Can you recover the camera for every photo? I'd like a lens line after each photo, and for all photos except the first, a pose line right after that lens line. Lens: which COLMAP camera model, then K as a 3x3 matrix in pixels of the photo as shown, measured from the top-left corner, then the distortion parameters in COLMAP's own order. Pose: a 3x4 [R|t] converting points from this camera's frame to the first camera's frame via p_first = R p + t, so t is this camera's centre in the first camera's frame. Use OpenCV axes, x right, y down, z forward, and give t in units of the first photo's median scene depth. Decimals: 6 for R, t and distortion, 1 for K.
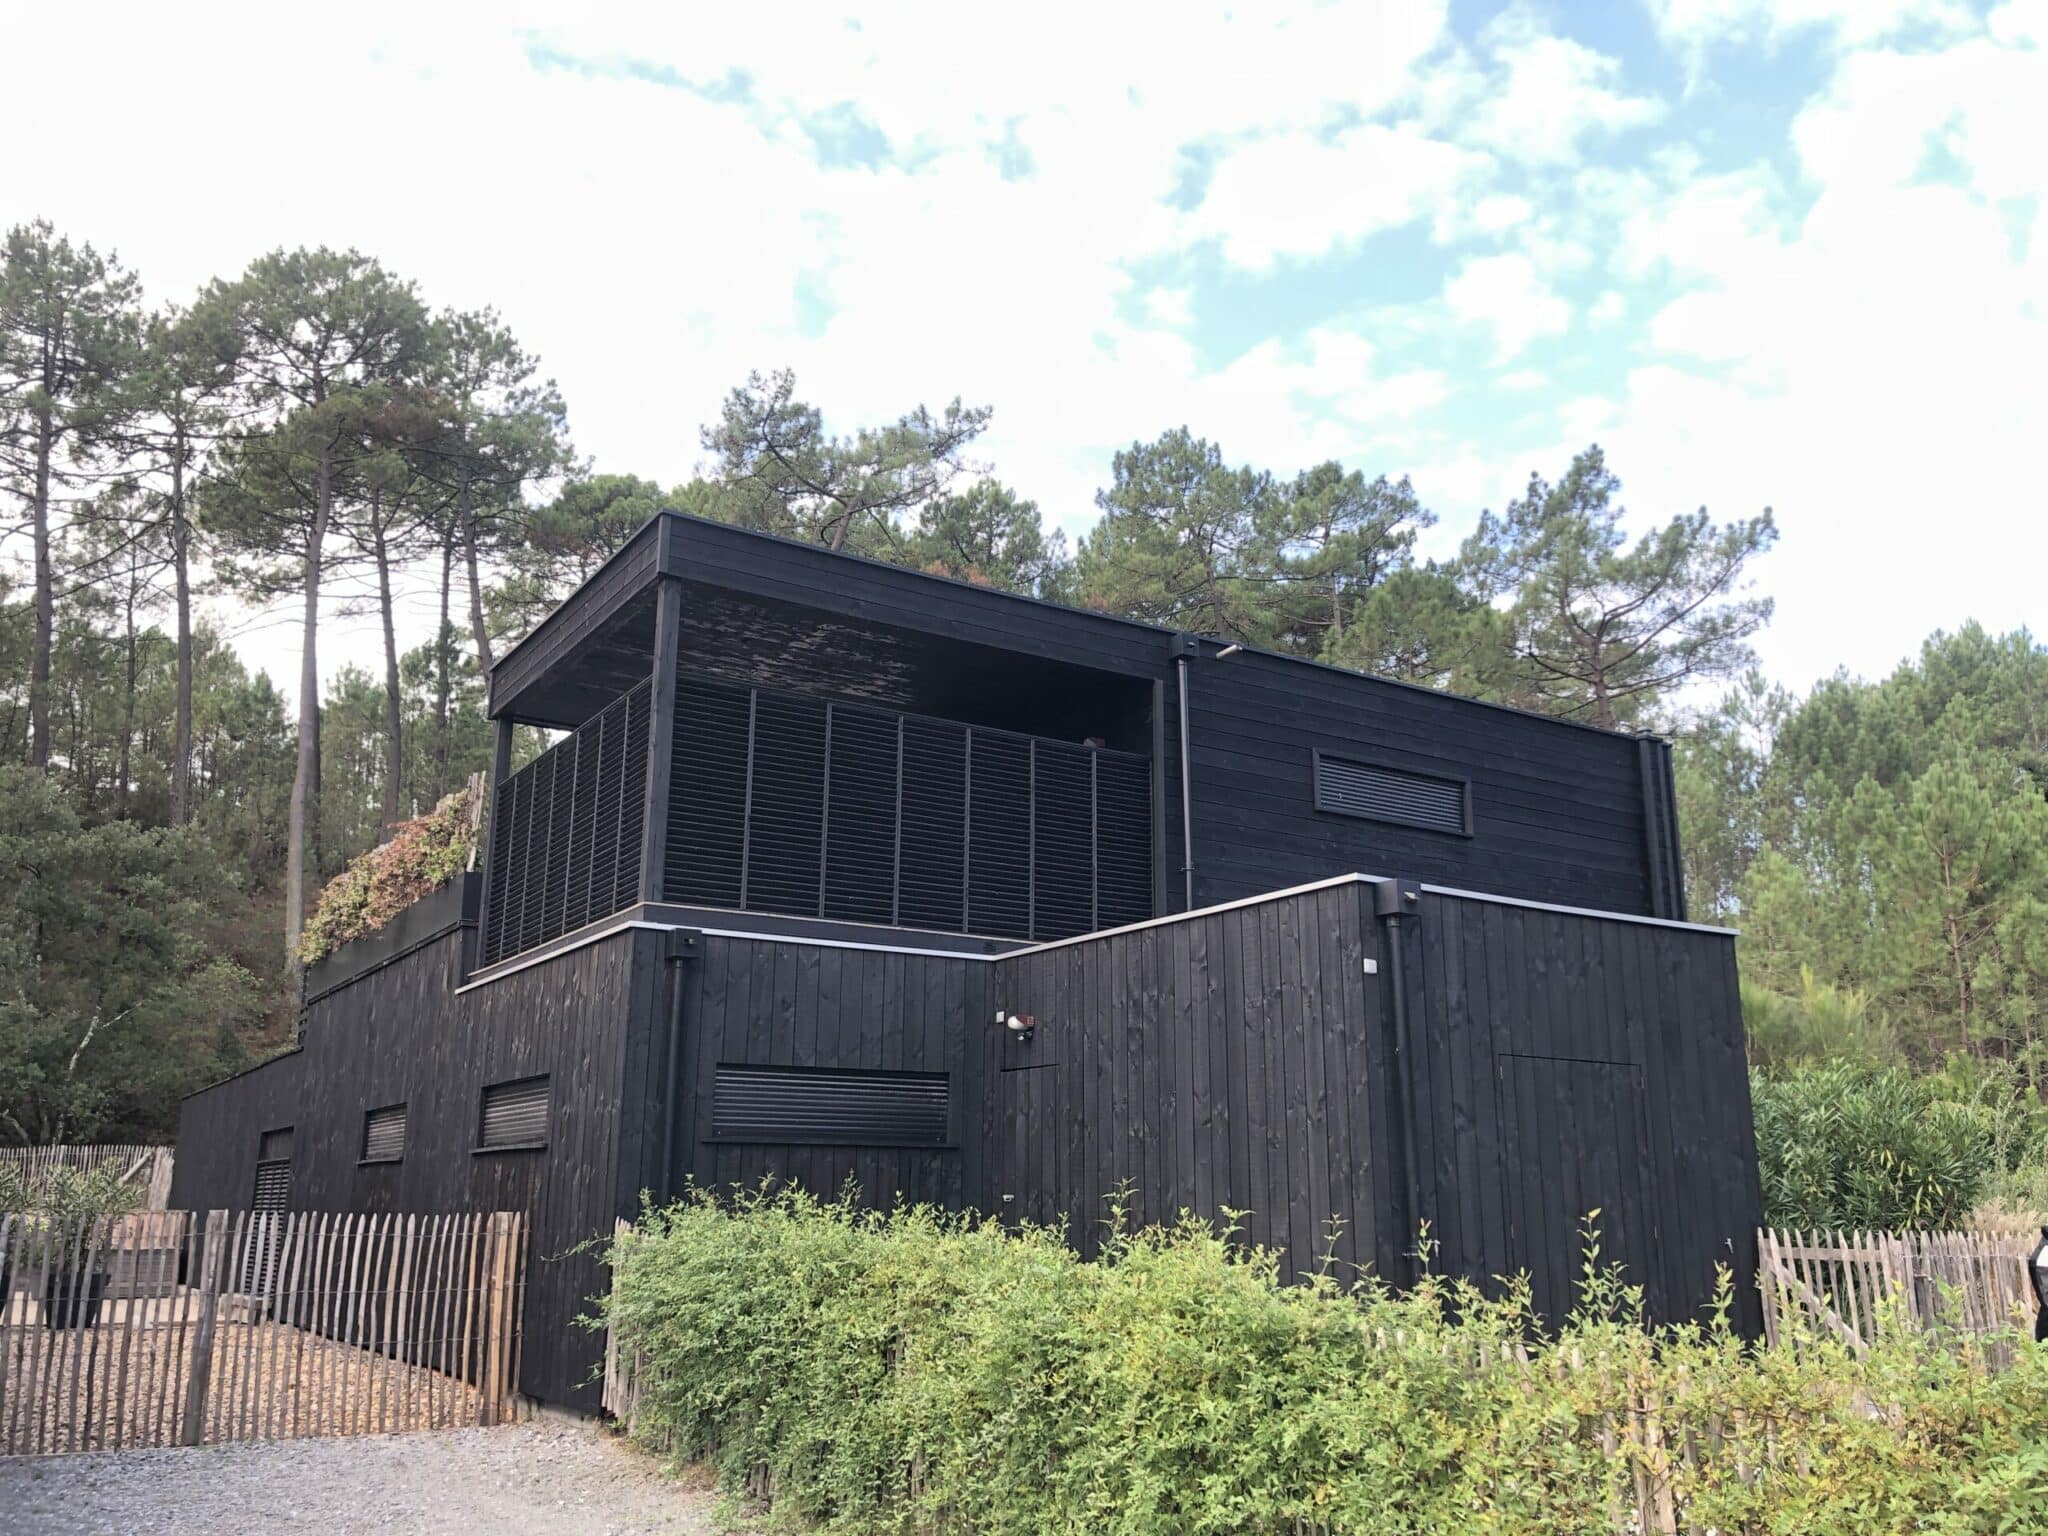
lens RADIAL K [[1683.2, 0, 1012.4], [0, 1683.2, 764.1], [0, 0, 1]] dist [0.031507, -0.018707]
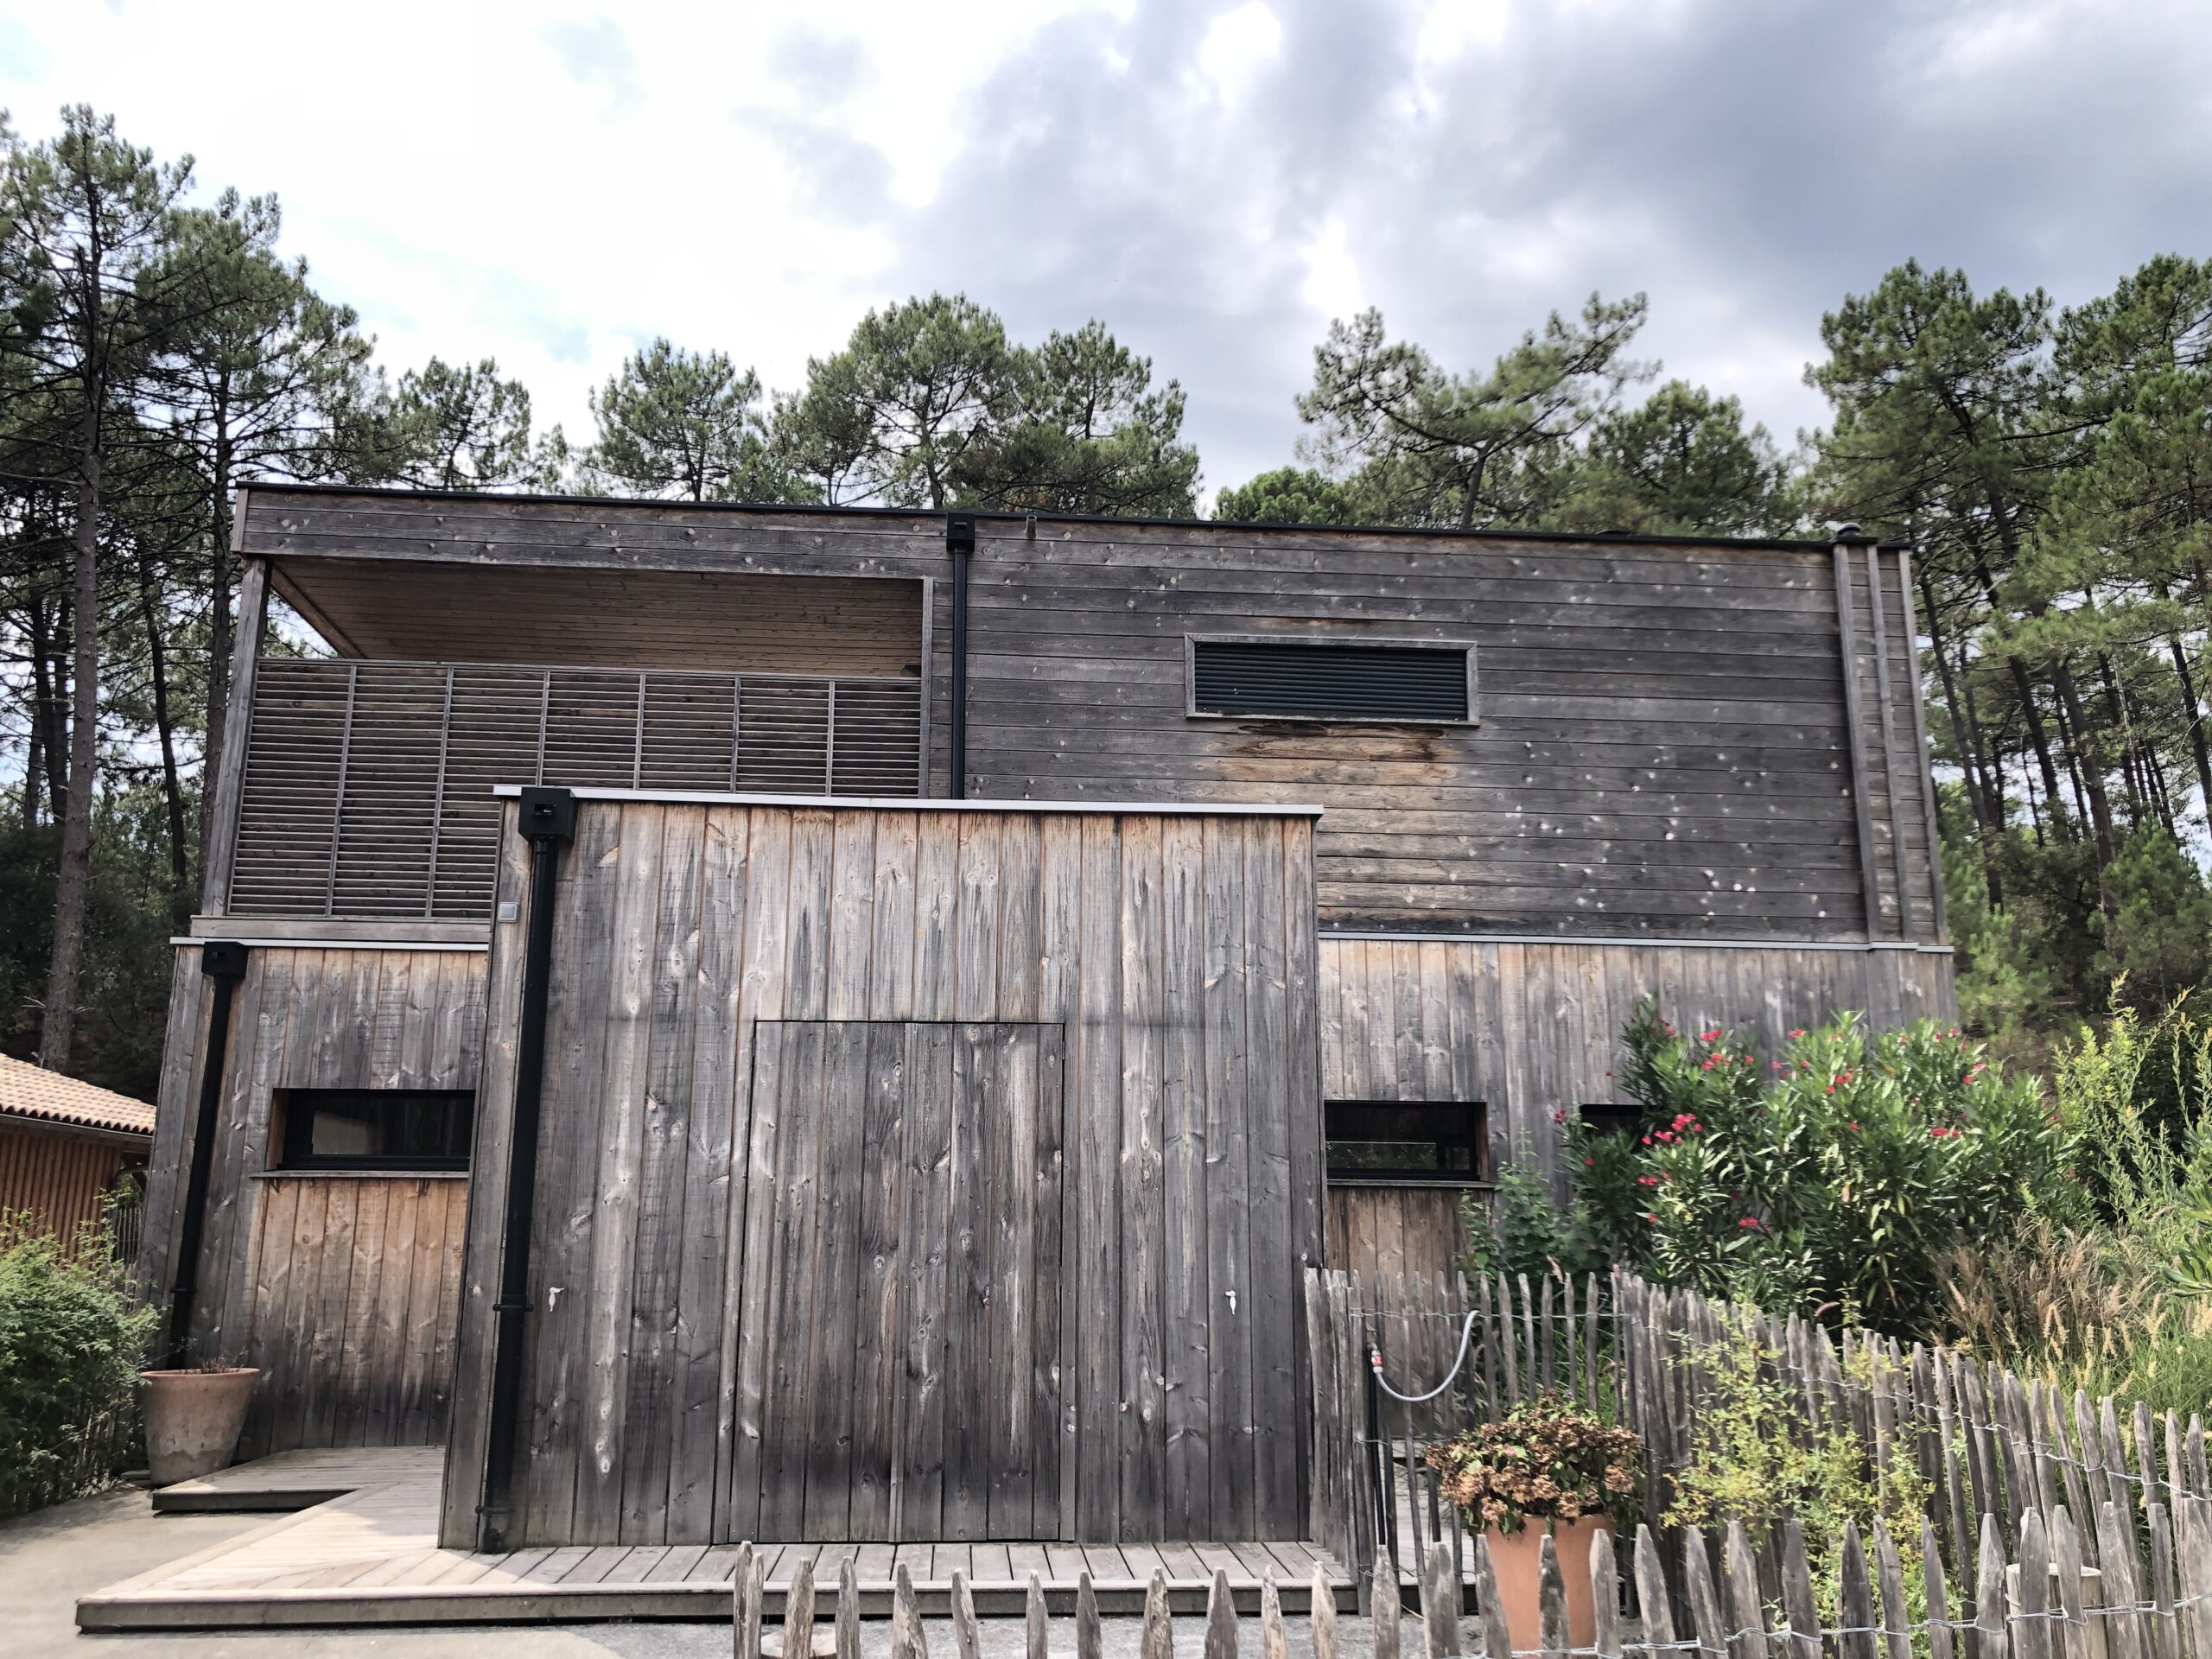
lens RADIAL K [[1818.0, 0, 1091.1], [0, 1818.0, 836.3], [0, 0, 1]] dist [0.031507, -0.018707]
pose [[0.884856, -0.106582, -0.453508, 0.163144], [0.119501, 0.992834, -0.000170, 0.024213], [0.450276, -0.054045, 0.891252, 0.086184]]
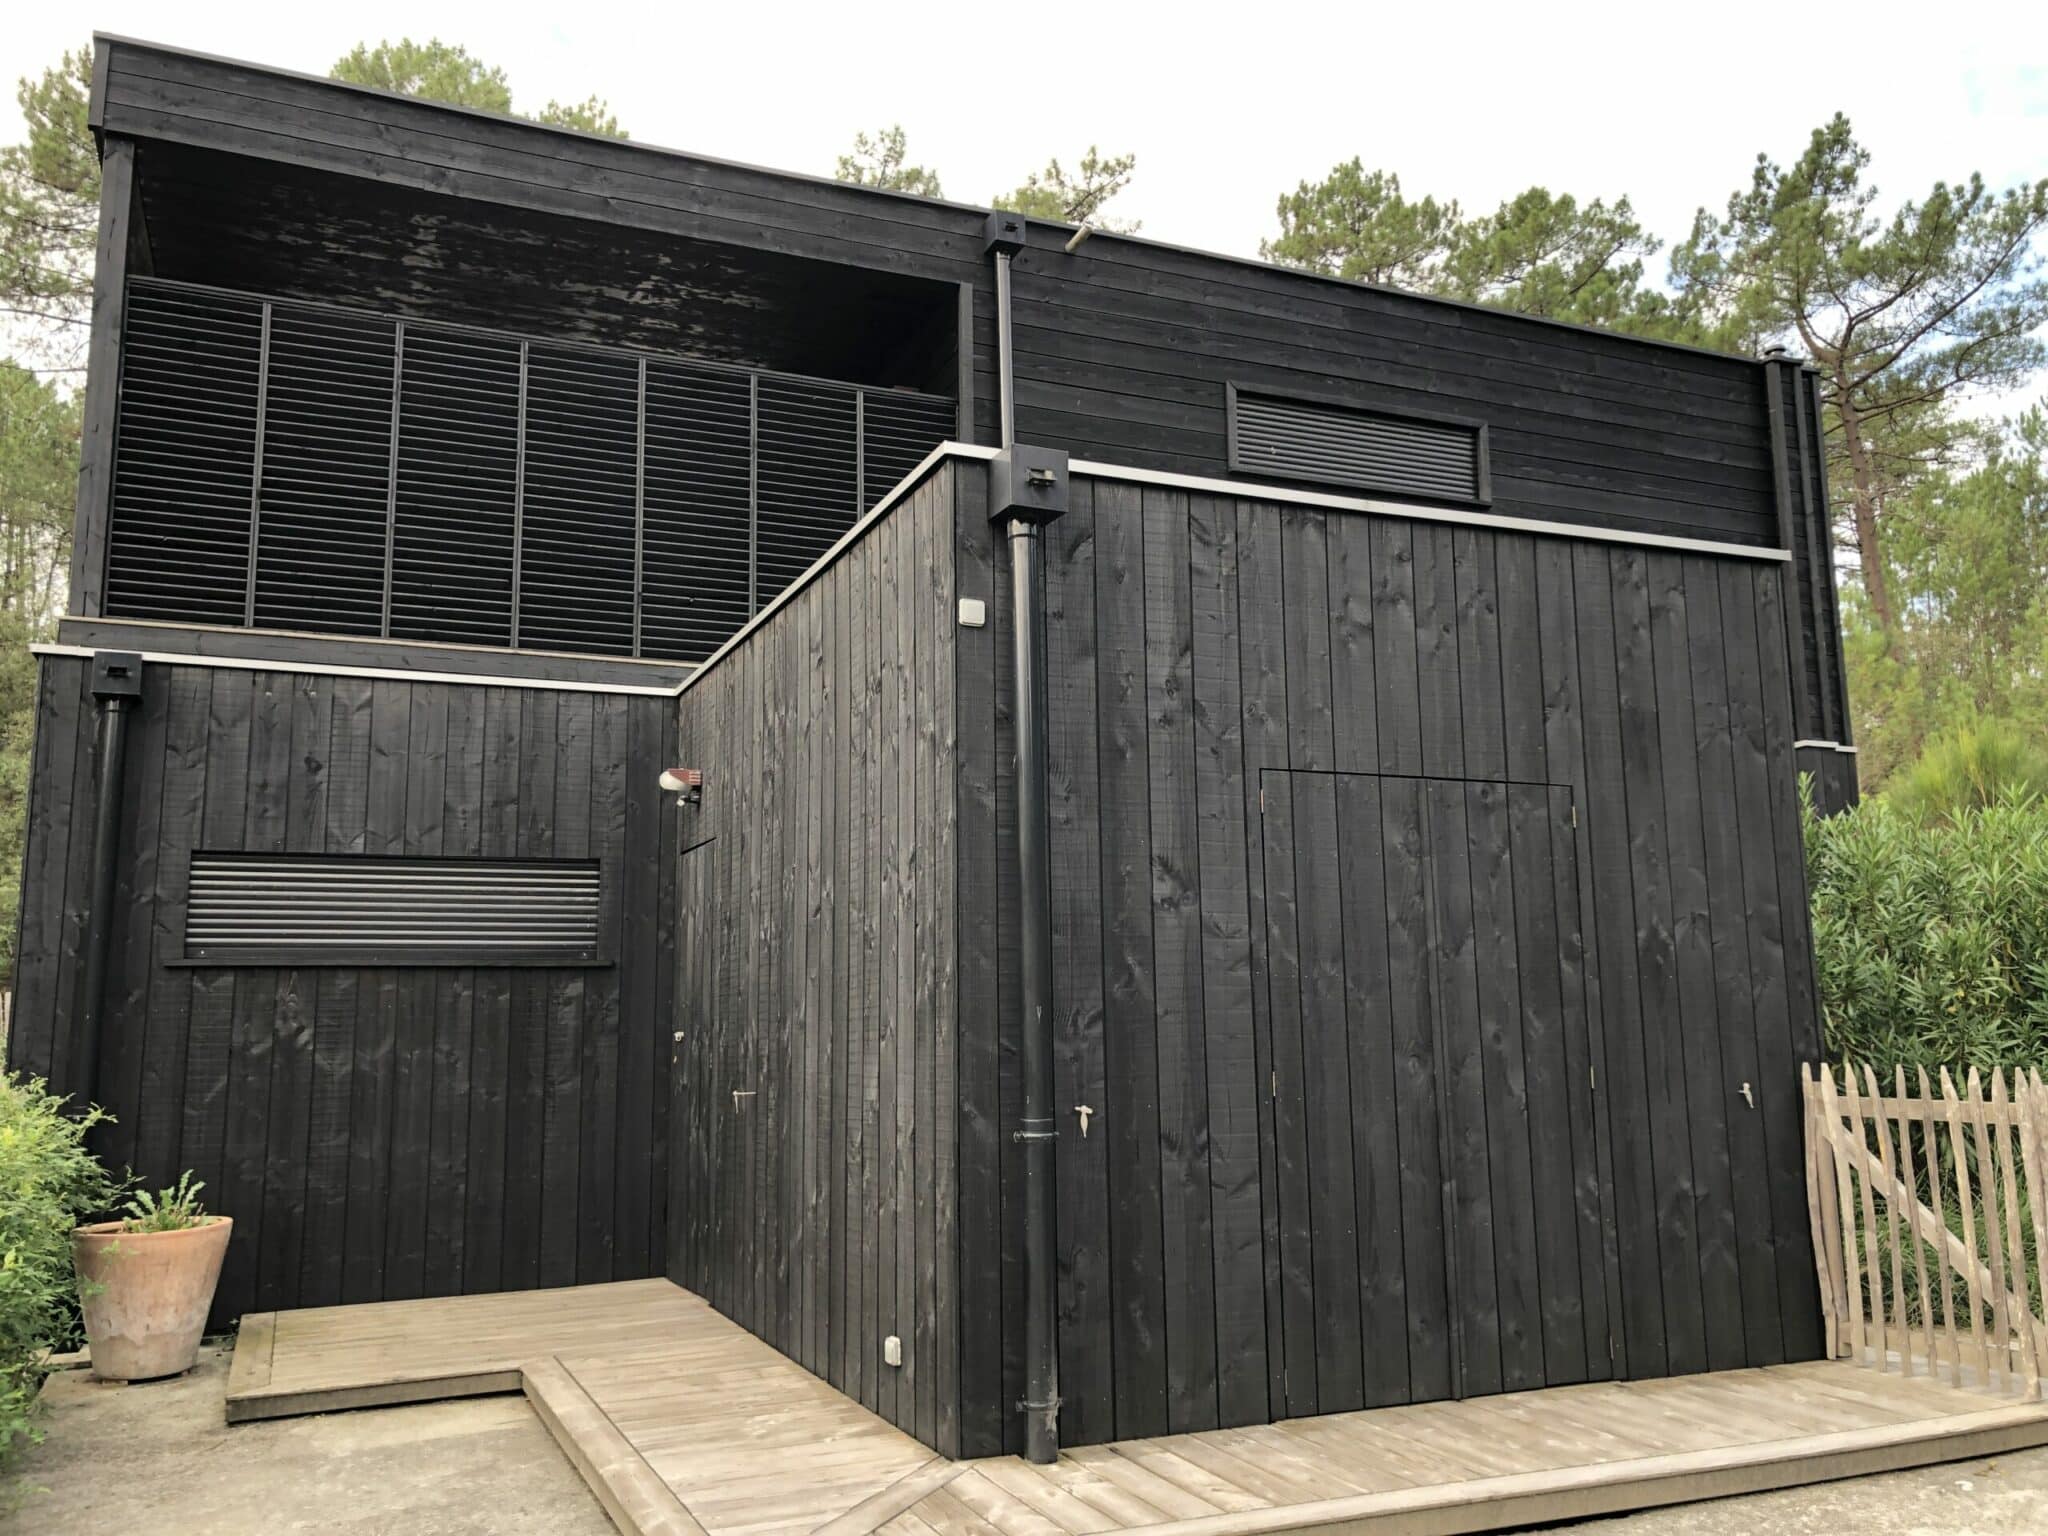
lens RADIAL K [[1683.2, 0, 1024.4], [0, 1683.2, 767.0], [0, 0, 1]] dist [0.031507, -0.018707]
pose [[0.987976, -0.044770, -0.147982, 0.063202], [0.059826, 0.993297, 0.098908, 0.024183], [0.142562, -0.106572, 0.984032, 0.097012]]
